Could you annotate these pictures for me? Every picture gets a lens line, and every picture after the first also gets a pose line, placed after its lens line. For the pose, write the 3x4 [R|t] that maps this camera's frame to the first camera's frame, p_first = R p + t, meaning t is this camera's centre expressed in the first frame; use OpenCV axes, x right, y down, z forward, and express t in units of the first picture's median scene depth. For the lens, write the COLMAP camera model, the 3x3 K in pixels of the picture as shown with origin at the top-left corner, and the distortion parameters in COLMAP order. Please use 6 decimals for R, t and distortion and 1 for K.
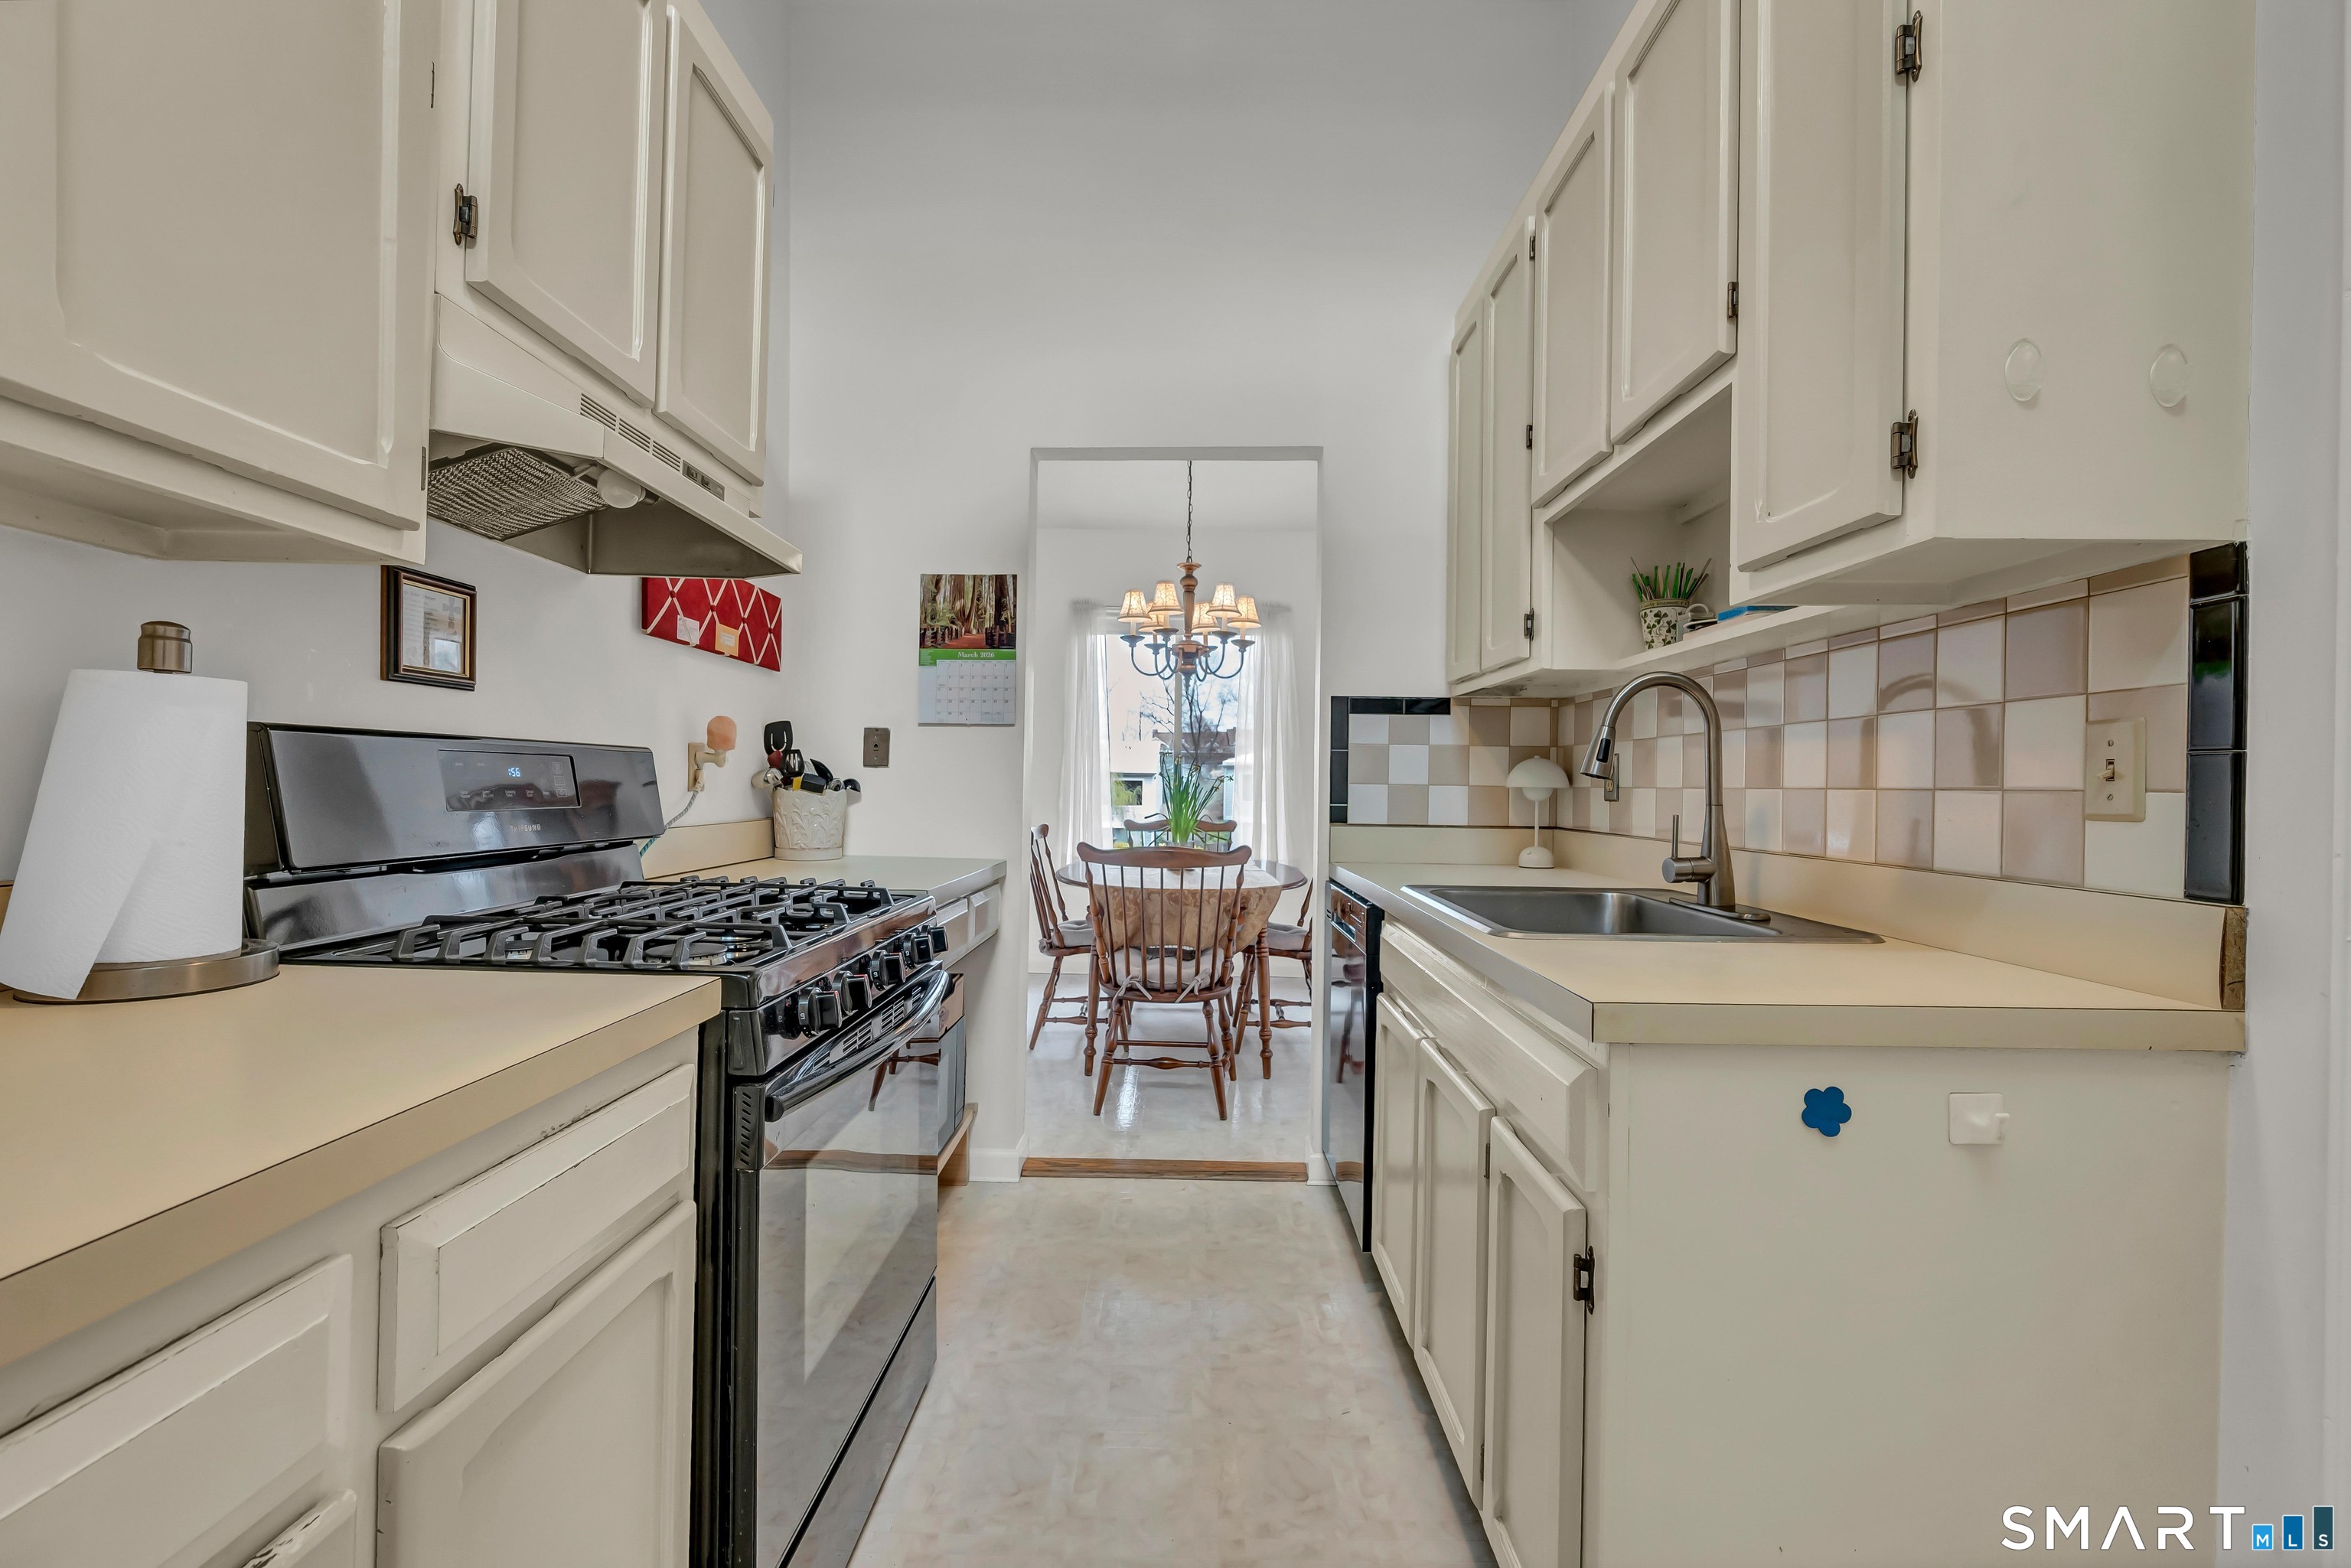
lens RADIAL K [[947.5, 0, 1139.9], [0, 947.5, 782.9], [0, 0, 1]] dist [-0.006448, 0.000034]
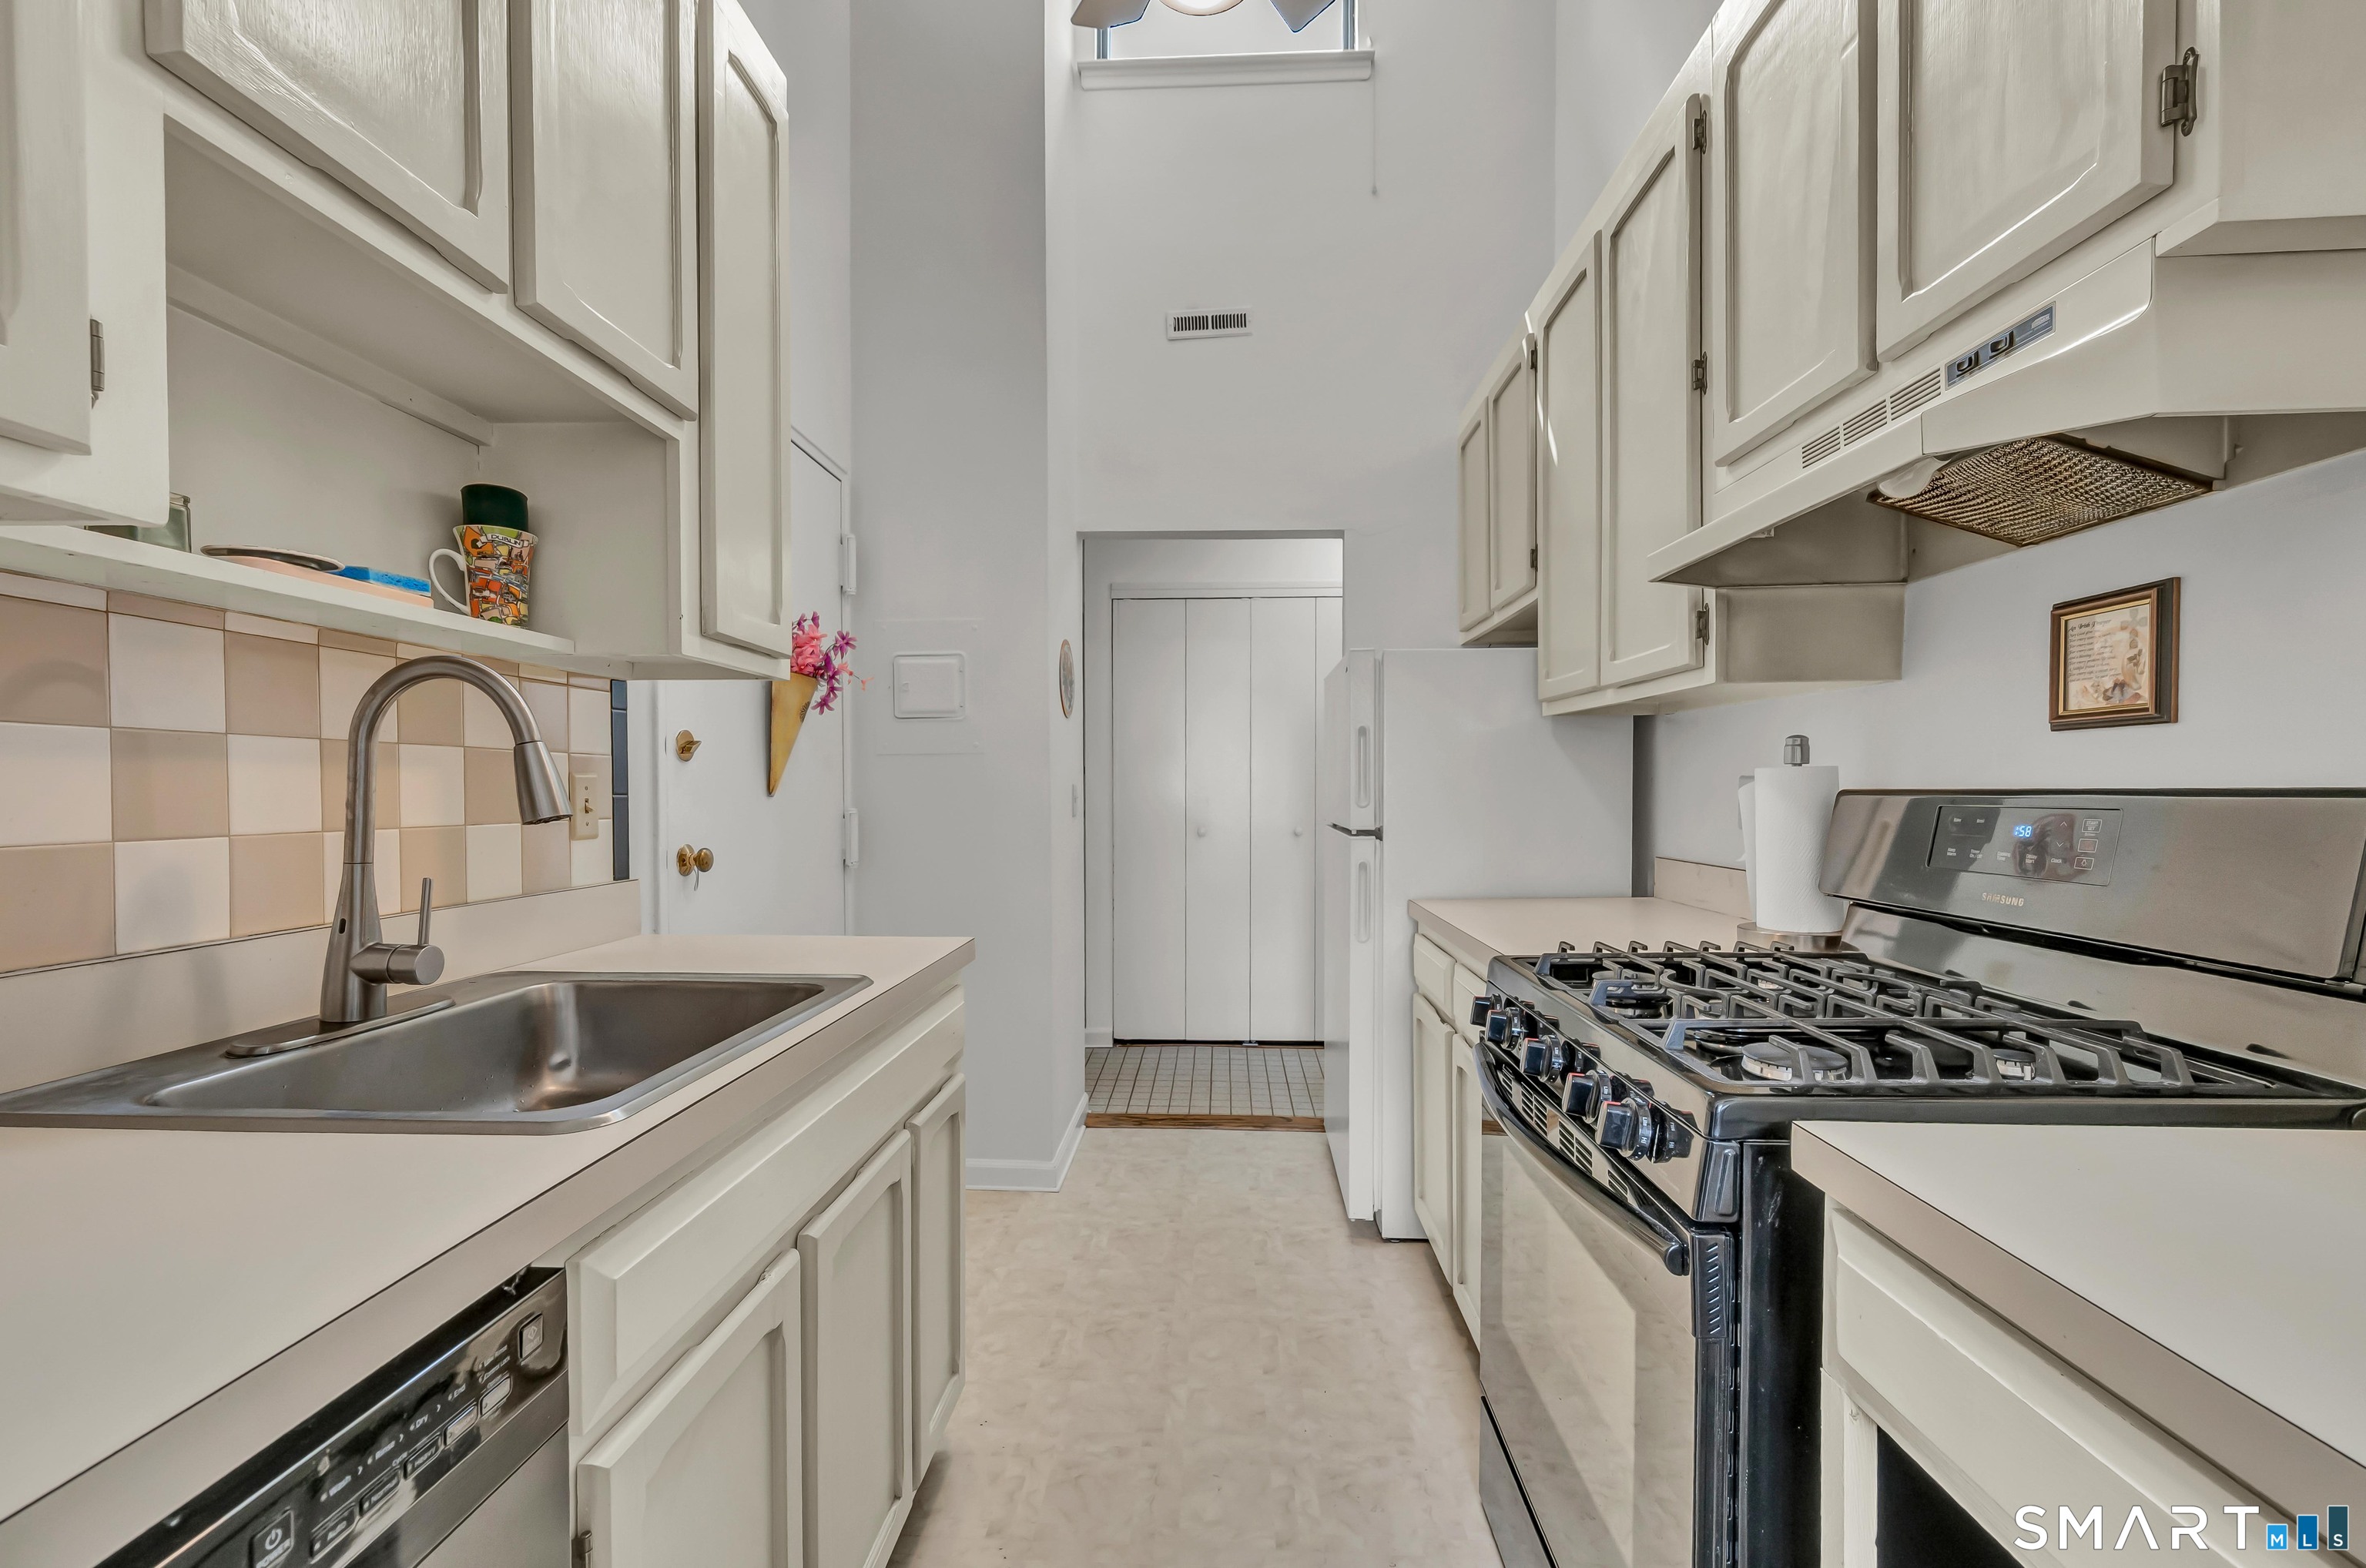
lens RADIAL K [[988.2, 0, 1198.4], [0, 988.2, 787.4], [0, 0, 1]] dist [-0.003106, -0.000224]
pose [[-0.999890, -0.012870, -0.007394, 0.028722], [-0.012876, 0.999917, 0.000648, -0.022970], [0.007385, 0.000743, -0.999972, 1.072461]]
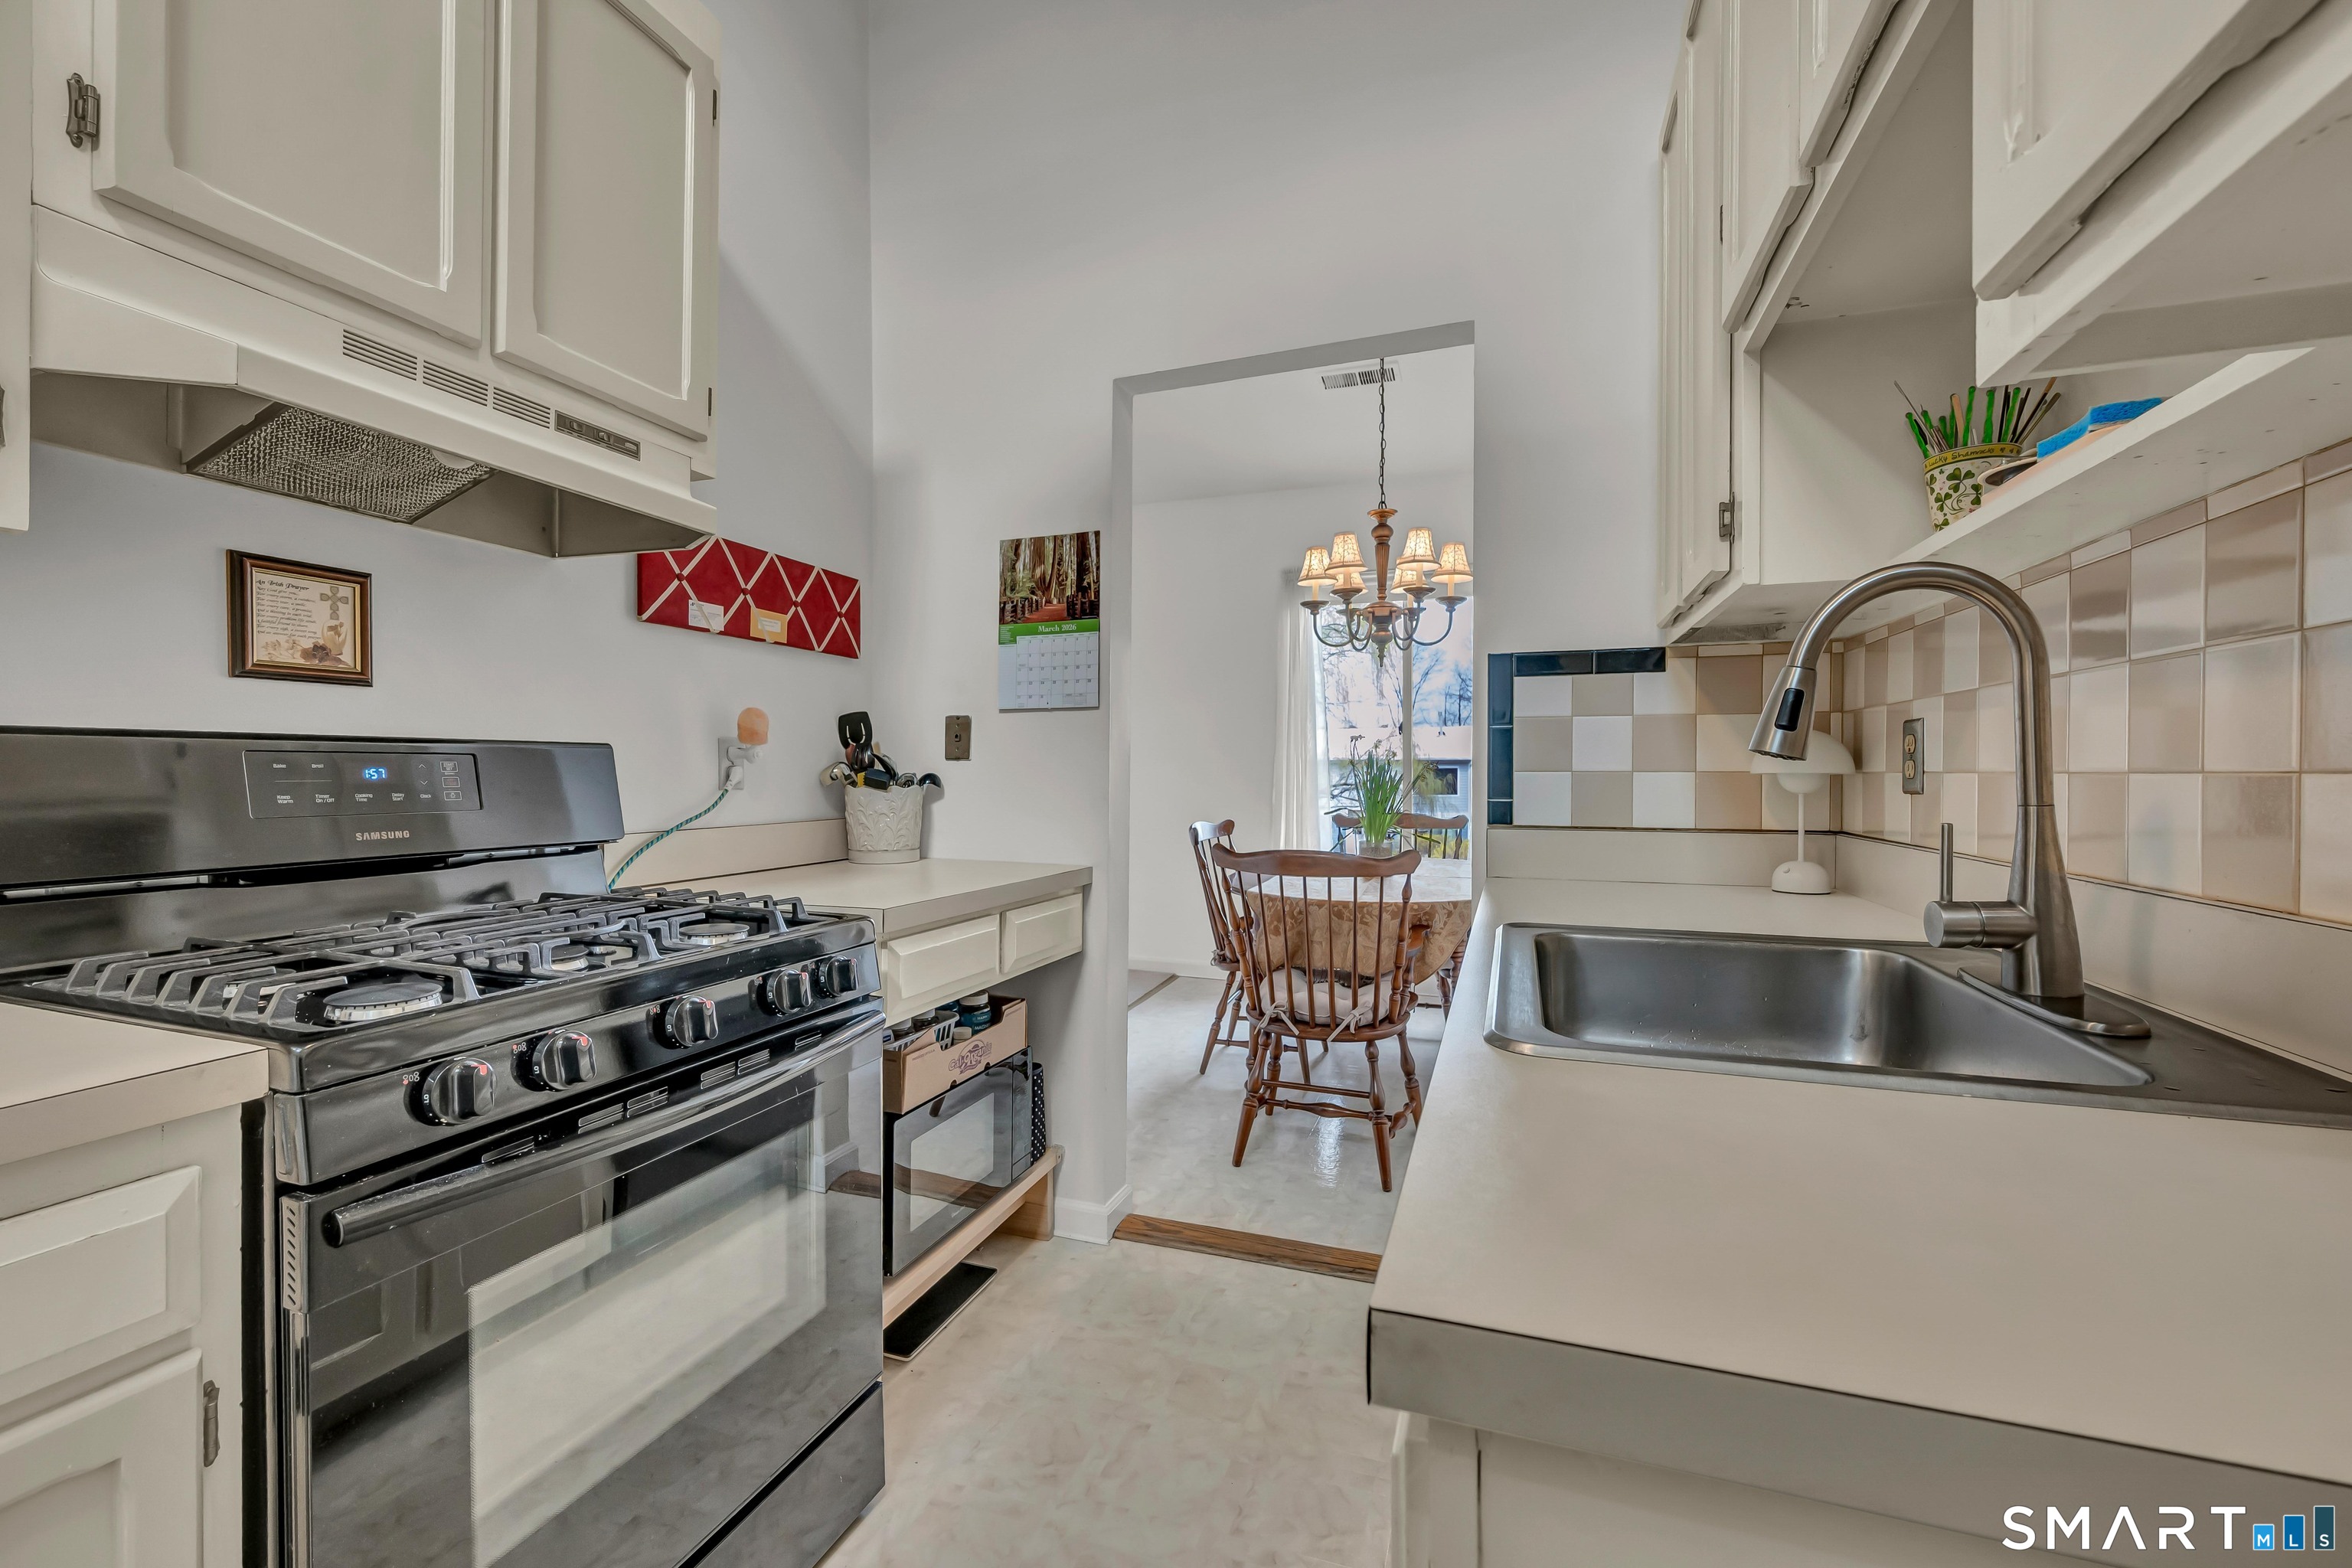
lens RADIAL K [[947.9, 0, 1157.3], [0, 947.9, 779.3], [0, 0, 1]] dist [-0.006448, 0.000034]
pose [[0.949881, -0.010862, -0.312422, 0.194473], [0.012954, 0.999905, 0.004620, 0.000042], [0.312342, -0.008436, 0.949932, 0.219188]]
